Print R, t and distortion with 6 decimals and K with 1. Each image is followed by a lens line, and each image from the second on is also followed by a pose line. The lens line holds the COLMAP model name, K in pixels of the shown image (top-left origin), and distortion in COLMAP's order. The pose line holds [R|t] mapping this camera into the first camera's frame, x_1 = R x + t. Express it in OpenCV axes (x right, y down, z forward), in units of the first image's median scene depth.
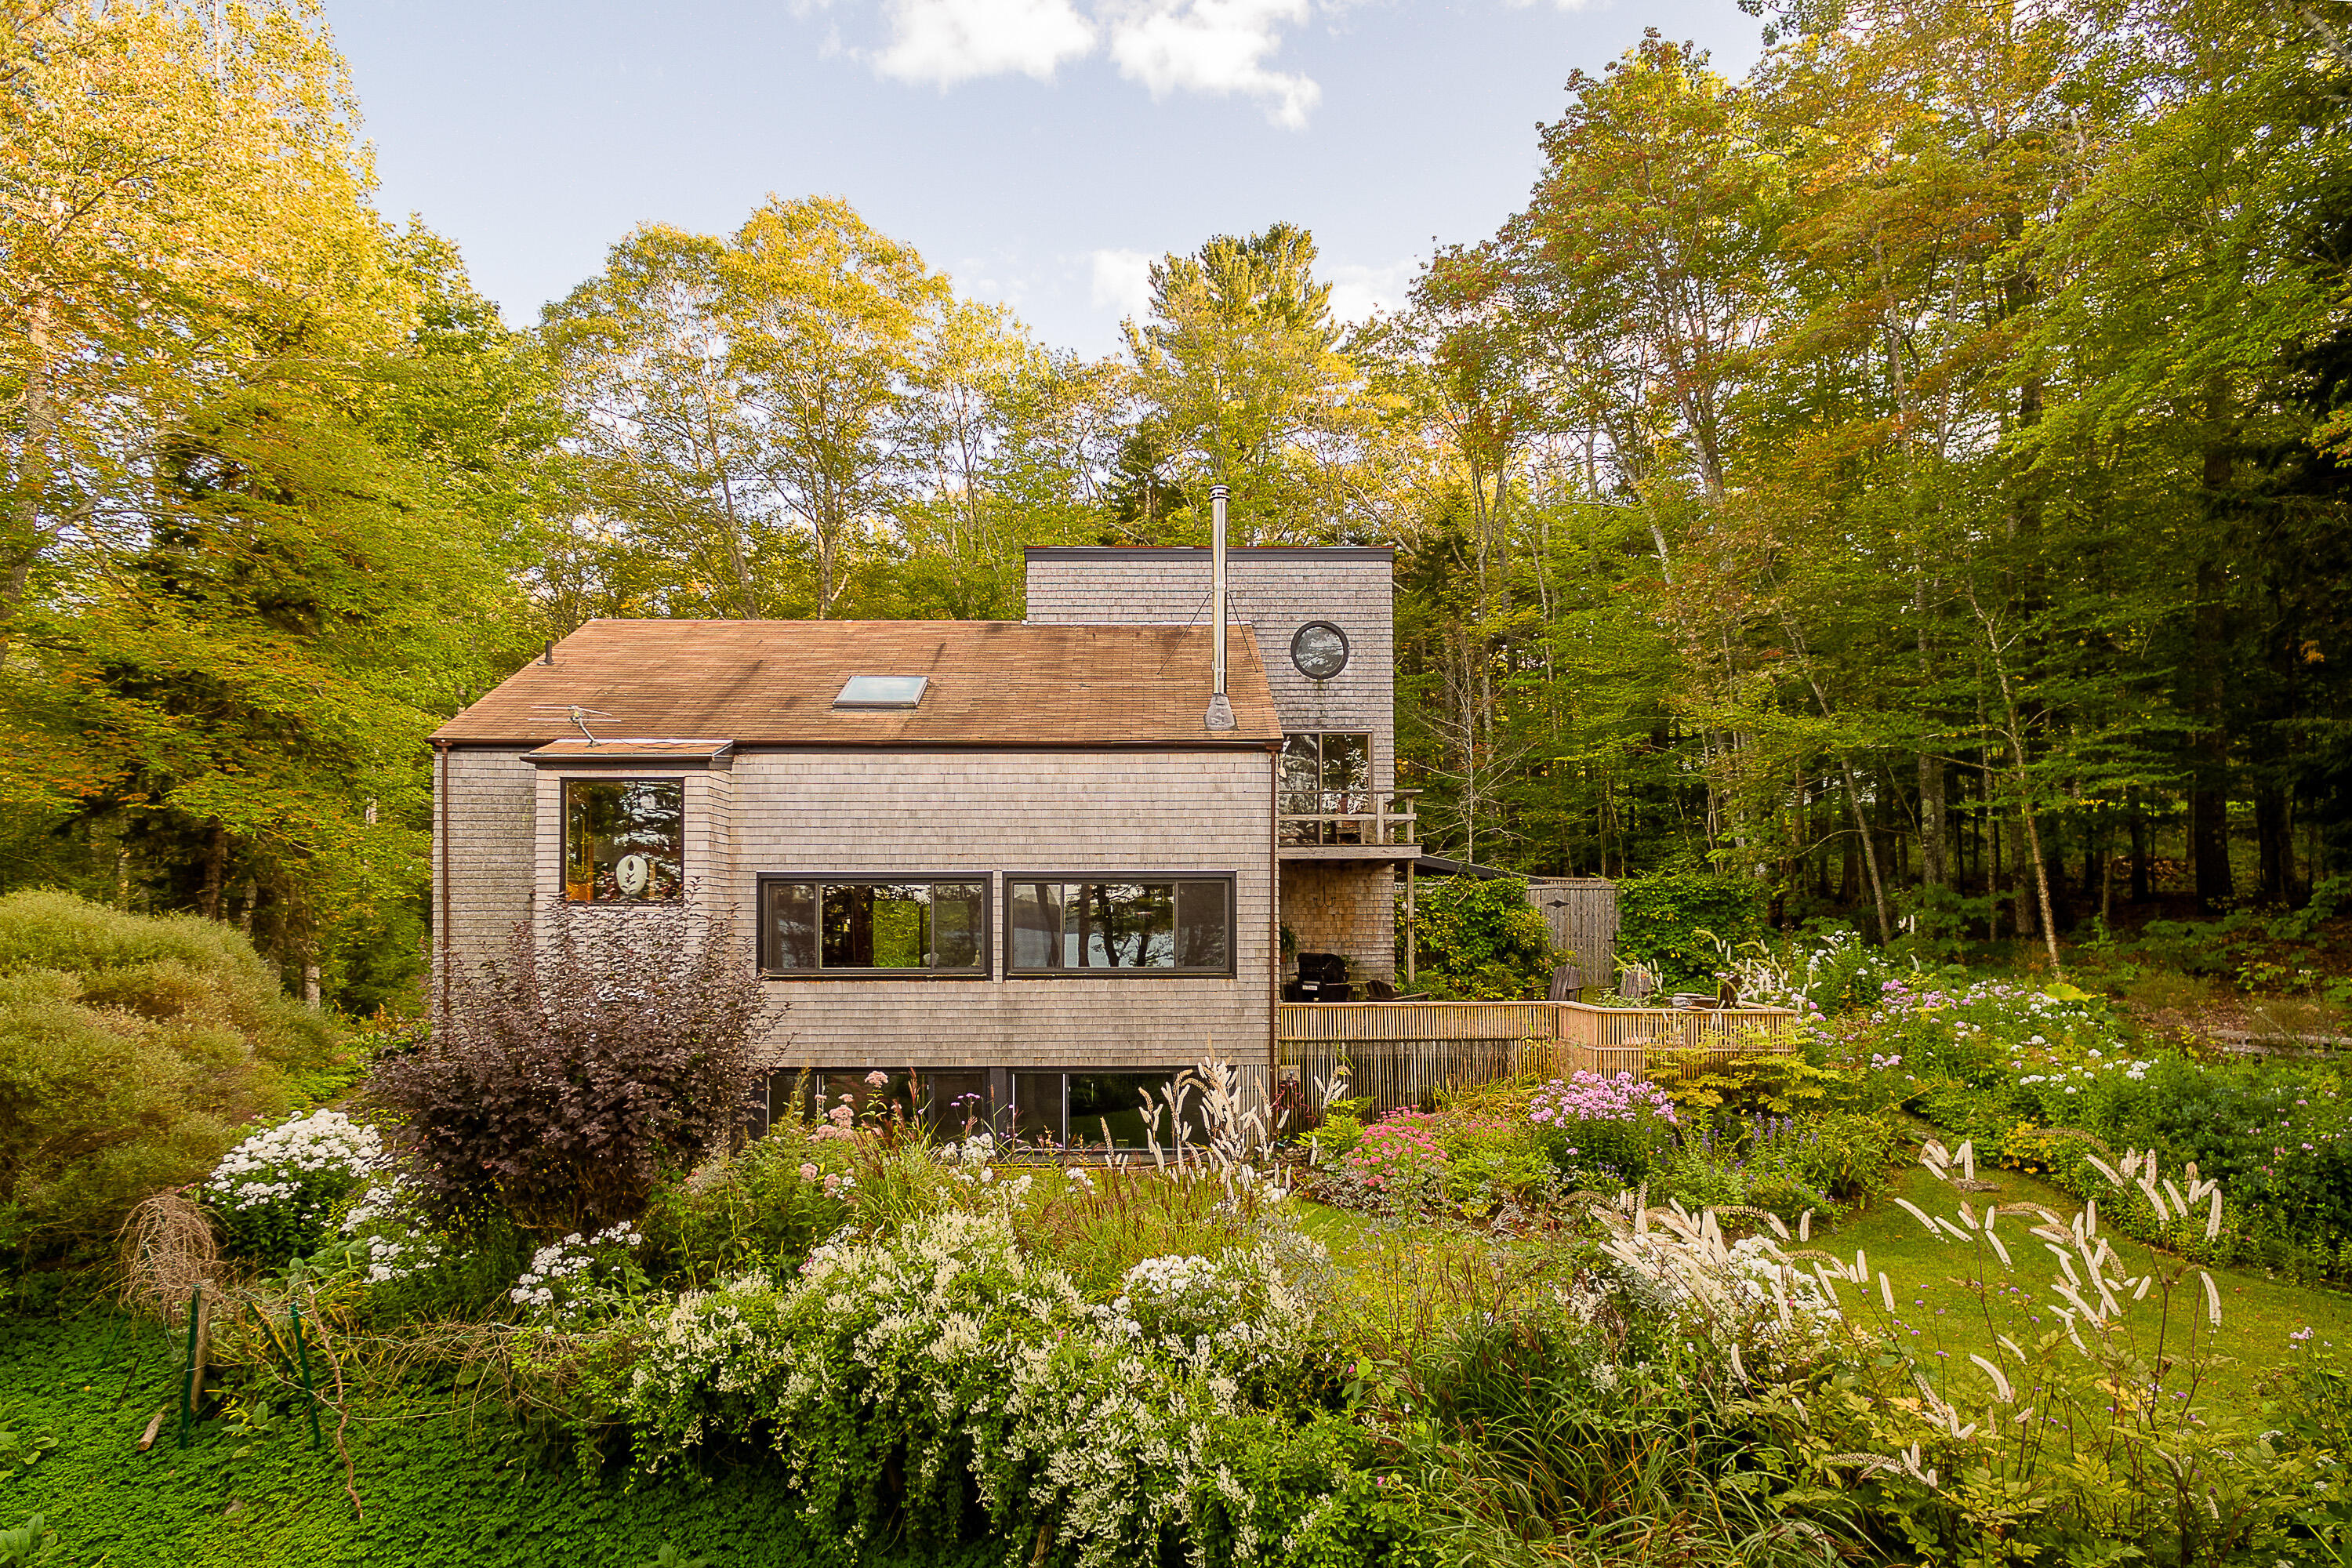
lens RADIAL K [[1291.8, 0, 1155.4], [0, 1291.8, 886.4], [0, 0, 1]] dist [0.006526, 0.002648]
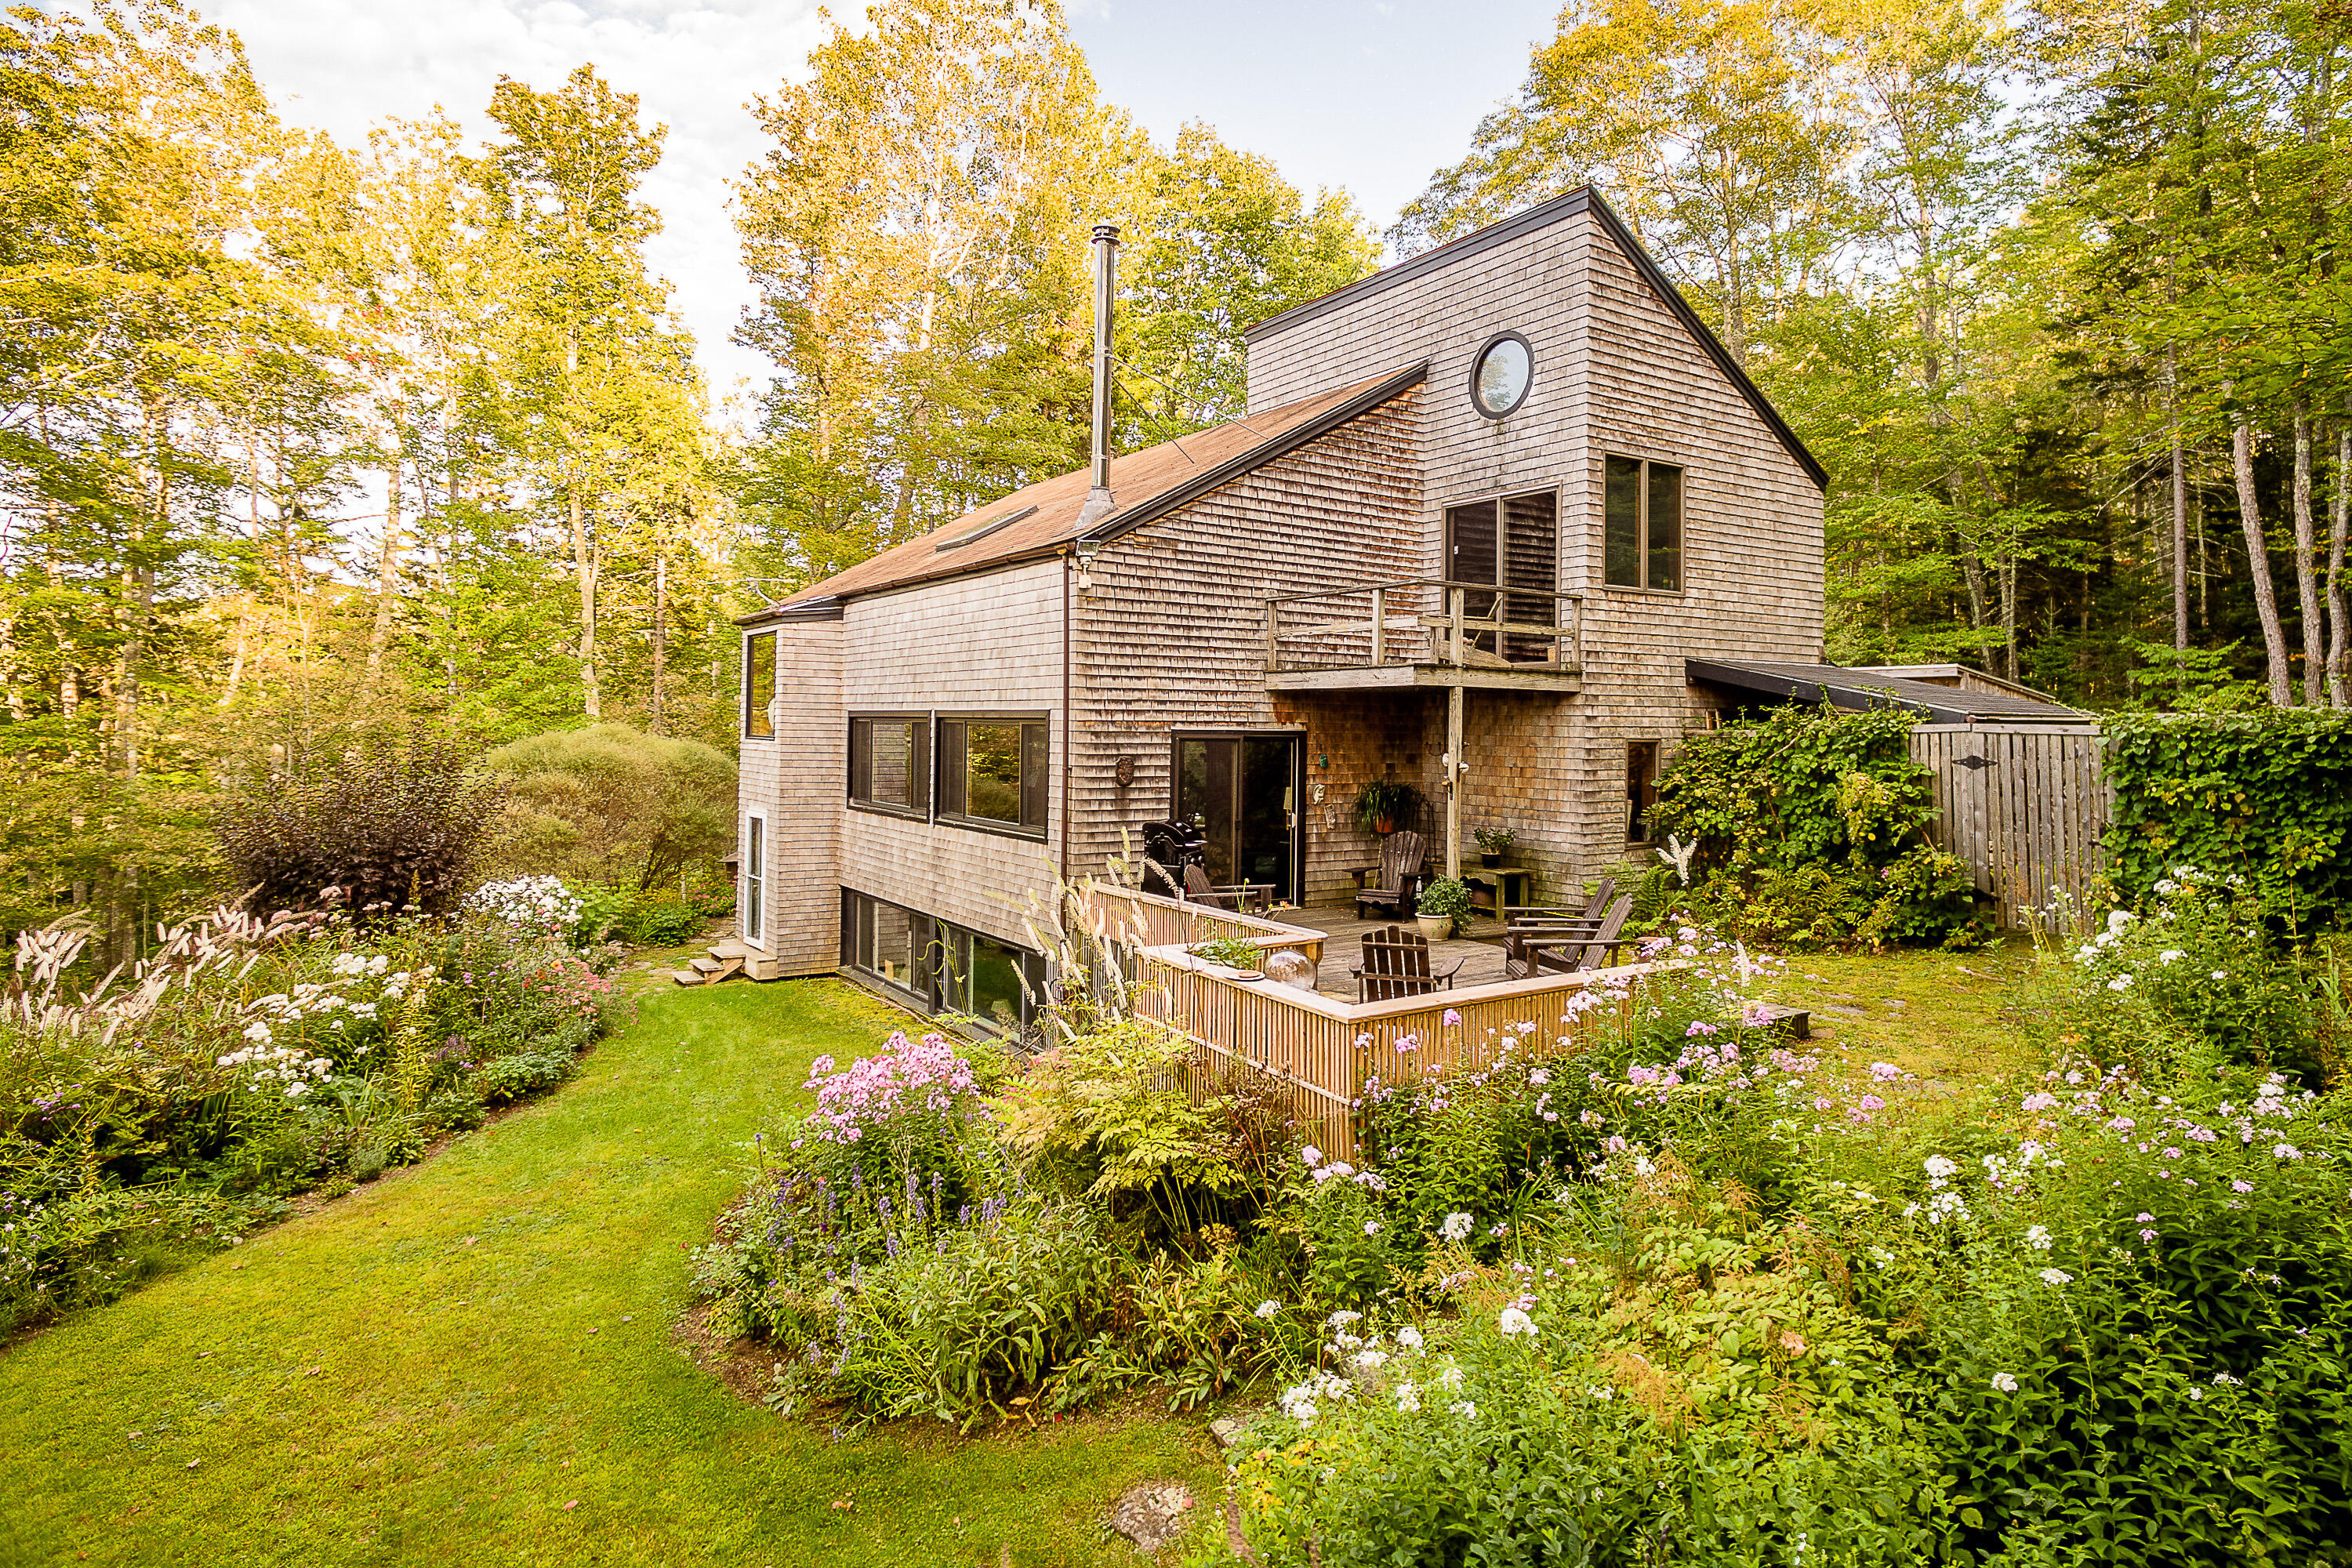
lens RADIAL K [[1291.8, 0, 1196.4], [0, 1291.8, 711.4], [0, 0, 1]] dist [0.006526, 0.002648]
pose [[0.551335, 0.002096, -0.834281, 0.776767], [0.005169, 0.999969, 0.005928, -0.015380], [0.834268, -0.007581, 0.551307, 0.634760]]
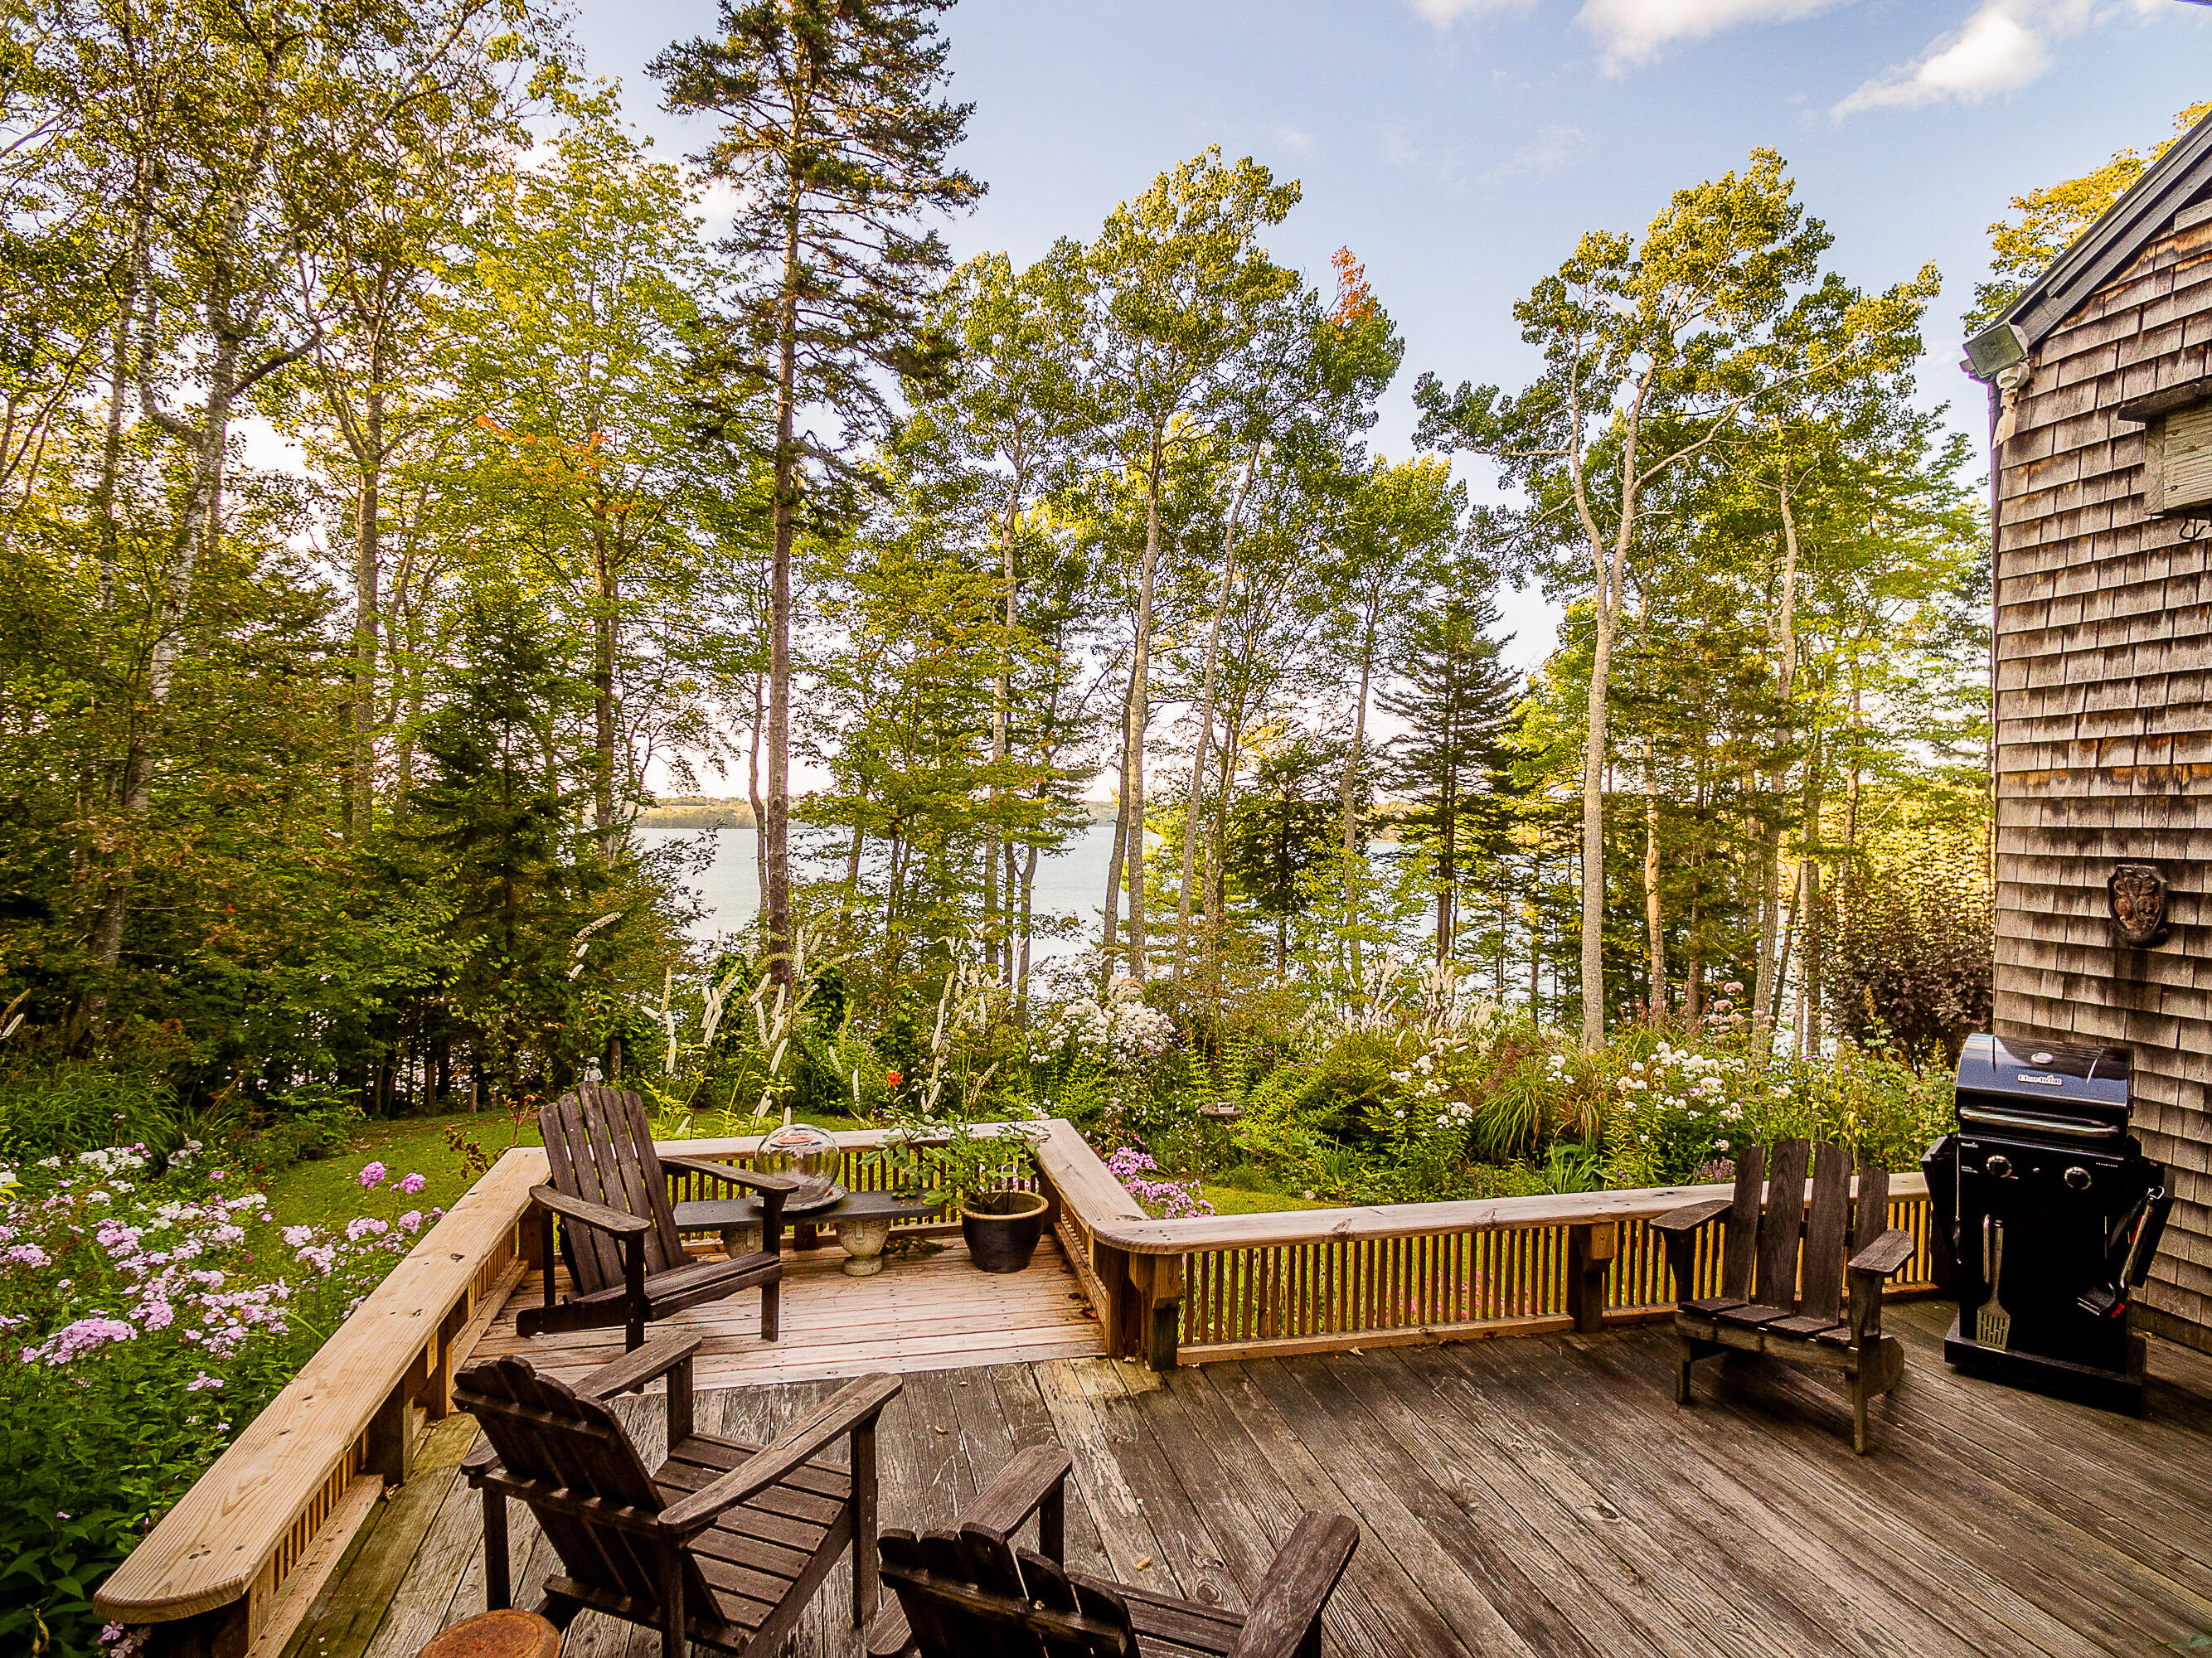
lens RADIAL K [[1267.1, 0, 1104.1], [0, 1267.1, 838.2], [0, 0, 1]] dist [-0.009790, 0.006511]
pose [[-0.972721, -0.004756, -0.231927, 0.382339], [-0.002294, 0.999938, -0.010883, 0.014108], [0.231965, -0.010054, -0.972672, 1.249698]]
